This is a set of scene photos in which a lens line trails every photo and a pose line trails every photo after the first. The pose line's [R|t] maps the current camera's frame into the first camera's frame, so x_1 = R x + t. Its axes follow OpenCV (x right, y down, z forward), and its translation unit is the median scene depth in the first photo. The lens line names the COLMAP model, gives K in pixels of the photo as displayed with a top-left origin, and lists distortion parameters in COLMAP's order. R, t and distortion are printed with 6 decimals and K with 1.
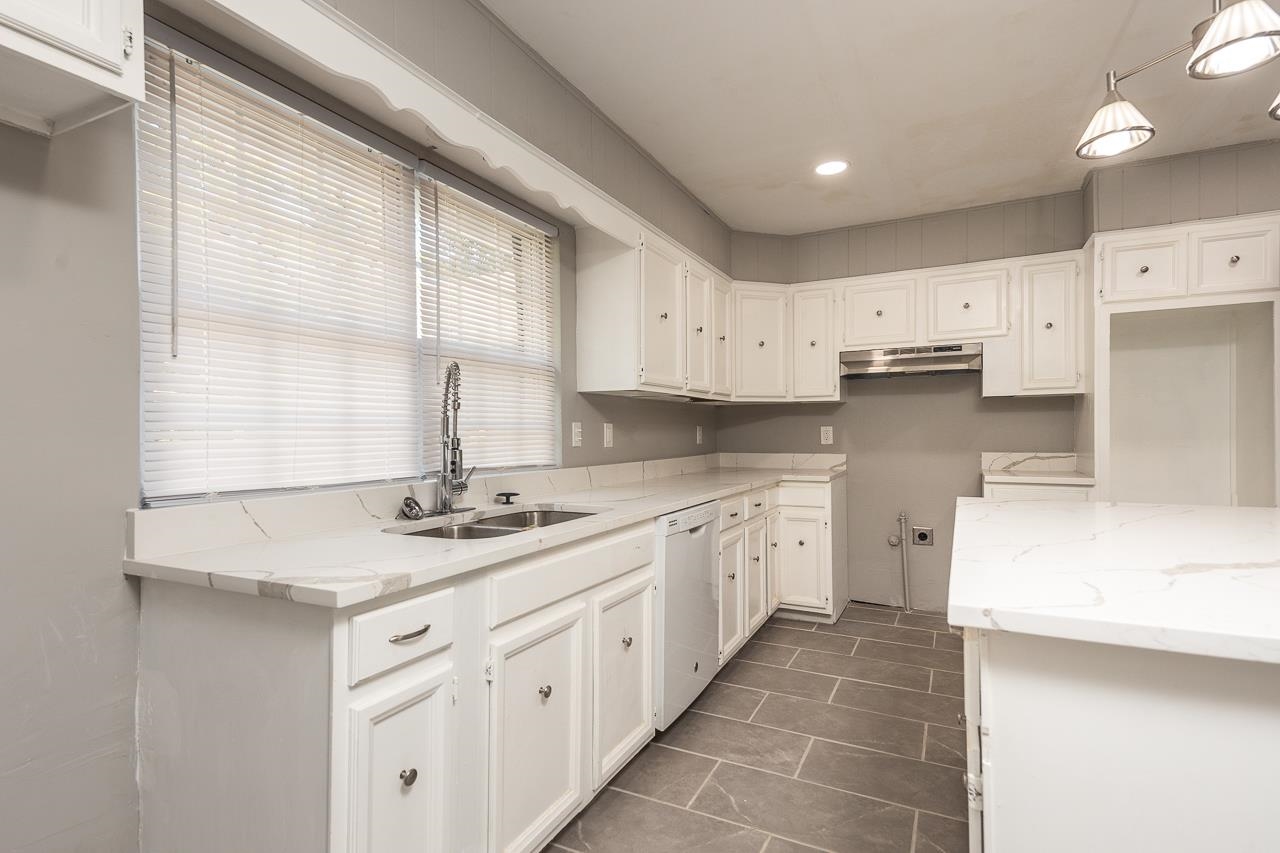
lens RADIAL K [[612.5, 0, 640.0], [0, 612.5, 426.5], [0, 0, 1]] dist [0.023770, 0.000091]
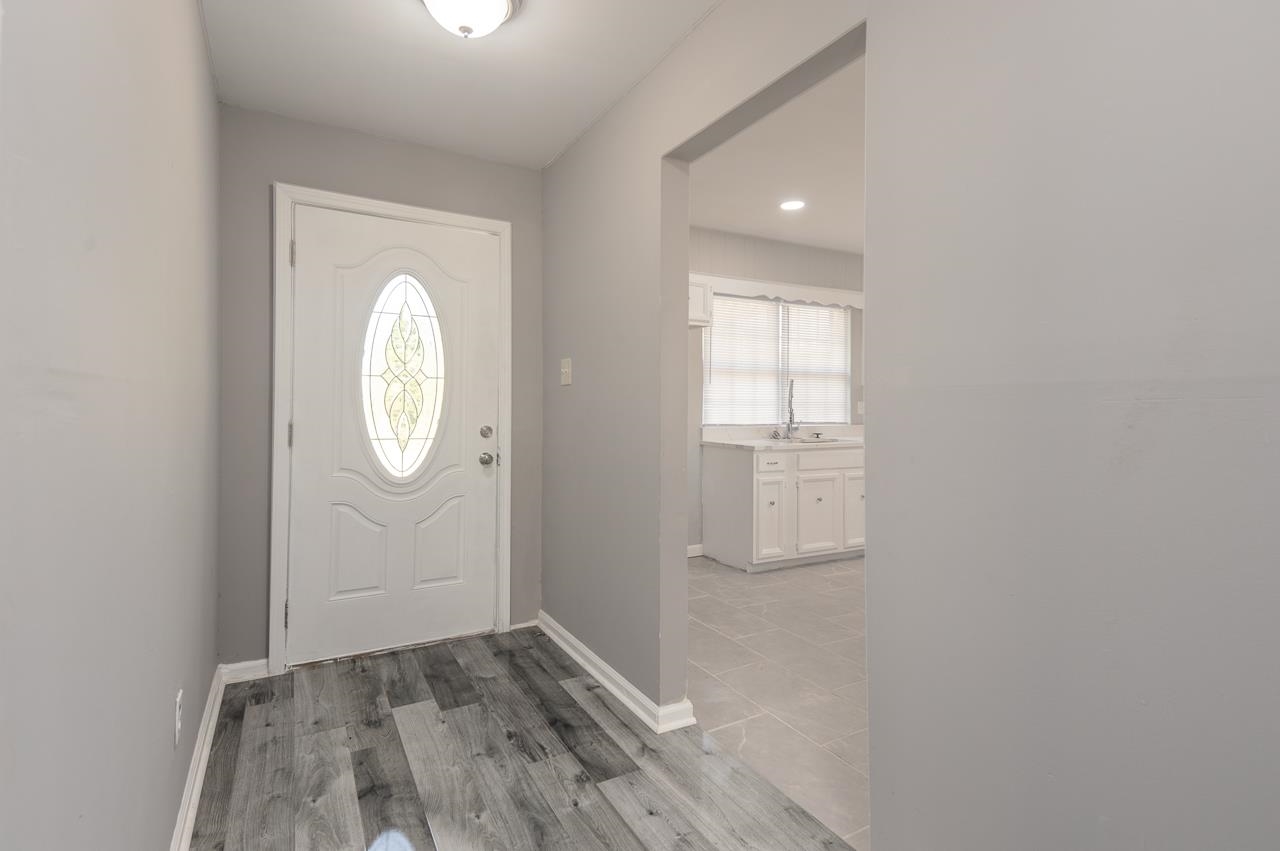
lens RADIAL K [[621.6, 0, 632.1], [0, 621.6, 401.0], [0, 0, 1]] dist [0.004489, -0.000174]
pose [[0.819334, 0.011684, -0.573198, 0.425412], [-0.005986, 0.999912, 0.011826, -0.026793], [0.573286, -0.006258, 0.819331, -1.008596]]
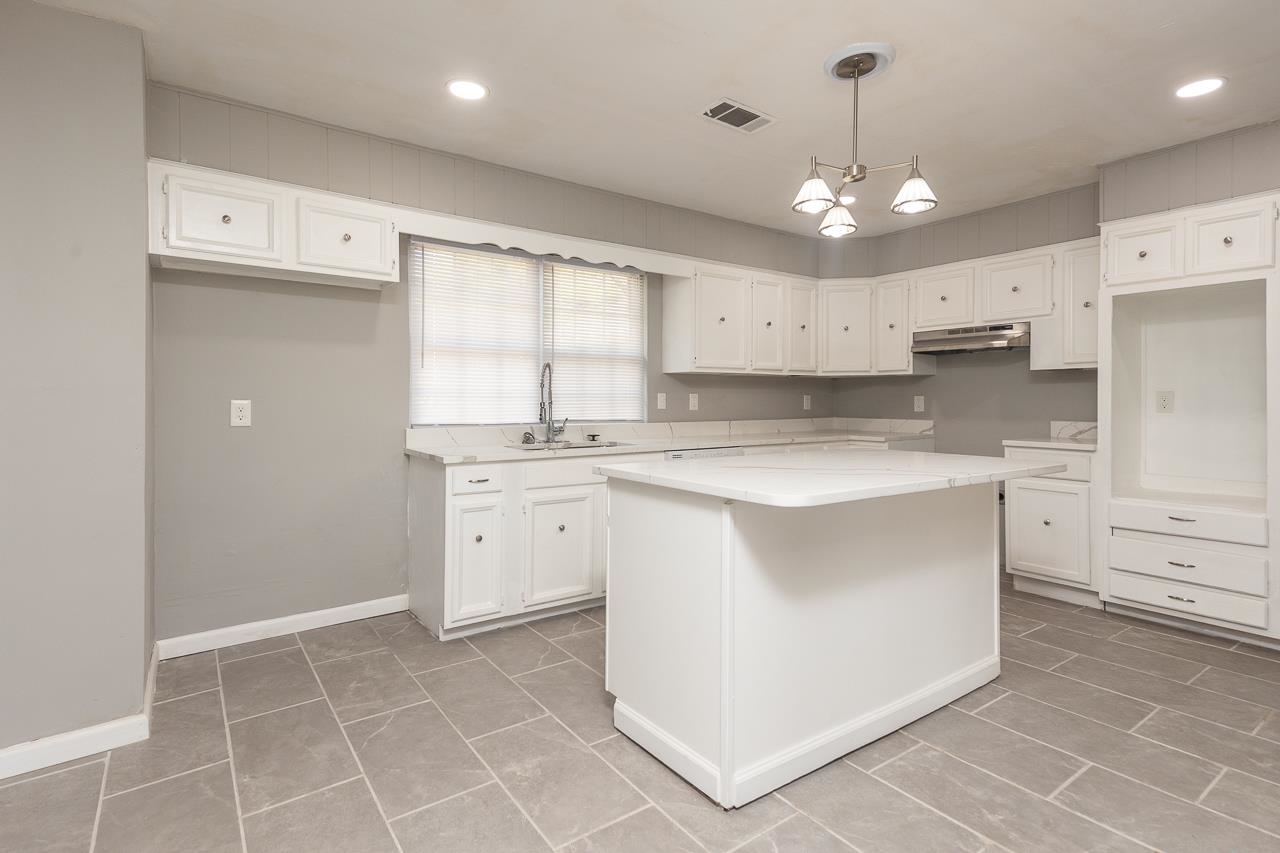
lens RADIAL K [[620.6, 0, 662.0], [0, 620.6, 399.6], [0, 0, 1]] dist [0.004830, 0.000350]
pose [[0.895945, 0.007325, -0.444104, 0.575885], [-0.002803, 0.999937, 0.010838, -0.007222], [0.444156, -0.008465, 0.895910, -0.374797]]
